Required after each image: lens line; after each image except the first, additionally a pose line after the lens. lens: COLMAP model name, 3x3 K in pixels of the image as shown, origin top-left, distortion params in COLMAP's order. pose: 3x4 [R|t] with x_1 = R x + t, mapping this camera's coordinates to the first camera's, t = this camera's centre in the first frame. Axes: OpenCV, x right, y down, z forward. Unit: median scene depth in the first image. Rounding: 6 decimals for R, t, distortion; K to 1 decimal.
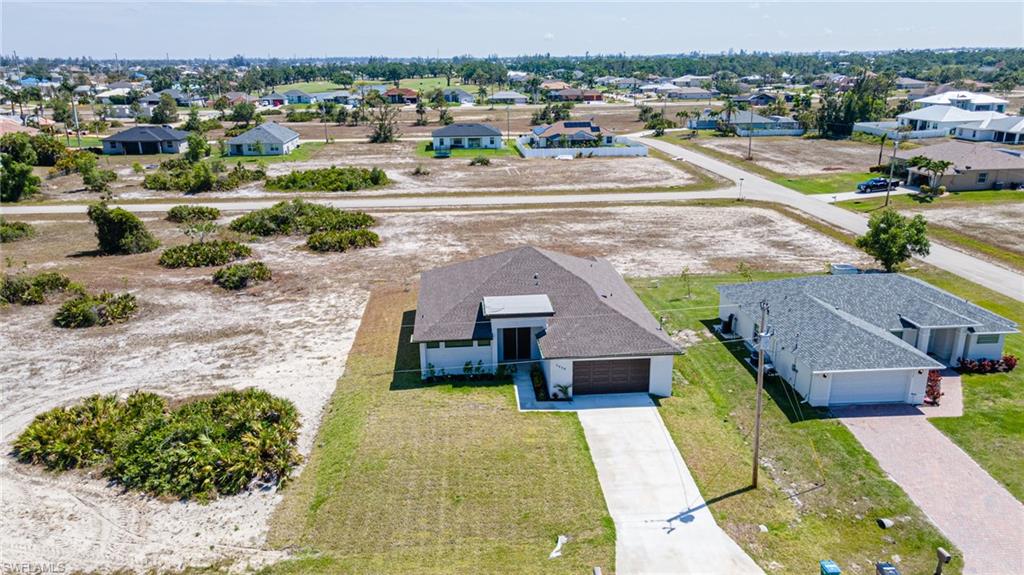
lens RADIAL K [[746.3, 0, 509.6], [0, 746.3, 295.5], [0, 0, 1]] dist [0.027605, 0.054235]
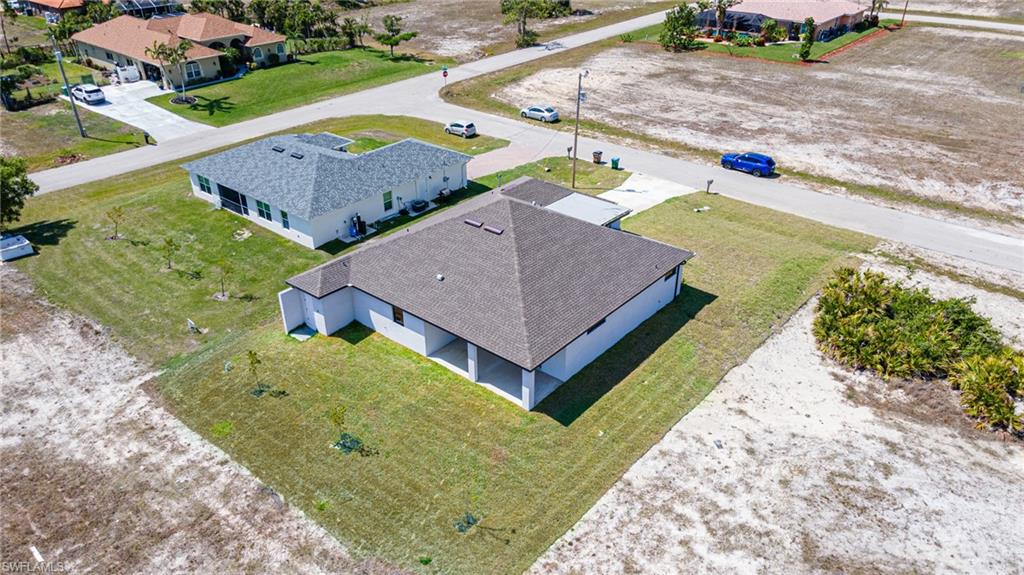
lens RADIAL K [[746.3, 0, 509.6], [0, 746.3, 295.5], [0, 0, 1]] dist [0.027605, 0.054235]
pose [[-0.711149, -0.339025, 0.615897, -0.473279], [0.225887, 0.719412, 0.656827, -0.484732], [-0.665764, 0.606225, -0.435028, 1.329541]]
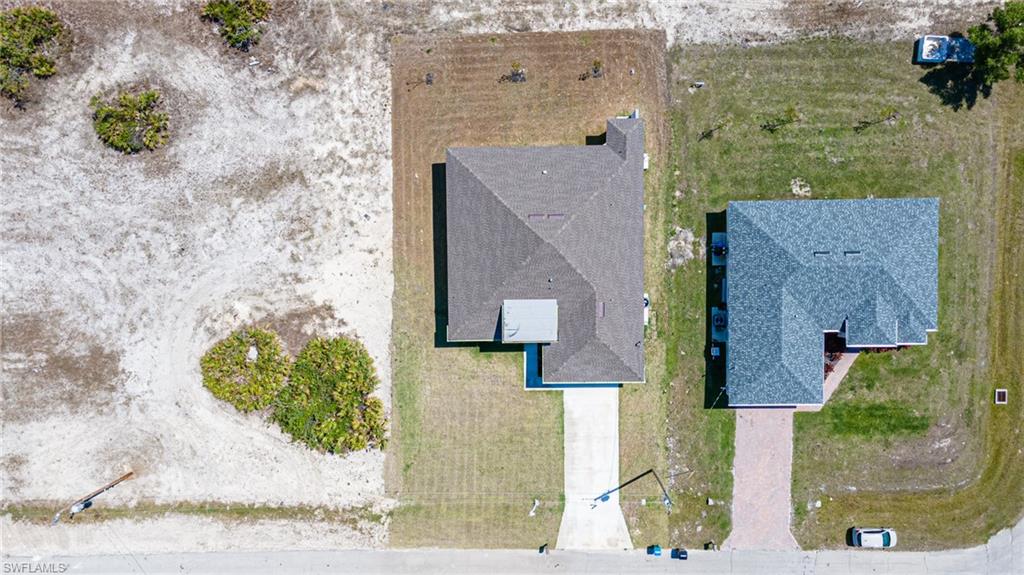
lens RADIAL K [[746.3, 0, 509.6], [0, 746.3, 295.5], [0, 0, 1]] dist [0.027605, 0.054235]
pose [[0.997517, 0.070327, -0.003690, -0.018858], [-0.014919, 0.262242, 0.964887, -1.018657], [0.068826, -0.962436, 0.262640, 0.607220]]
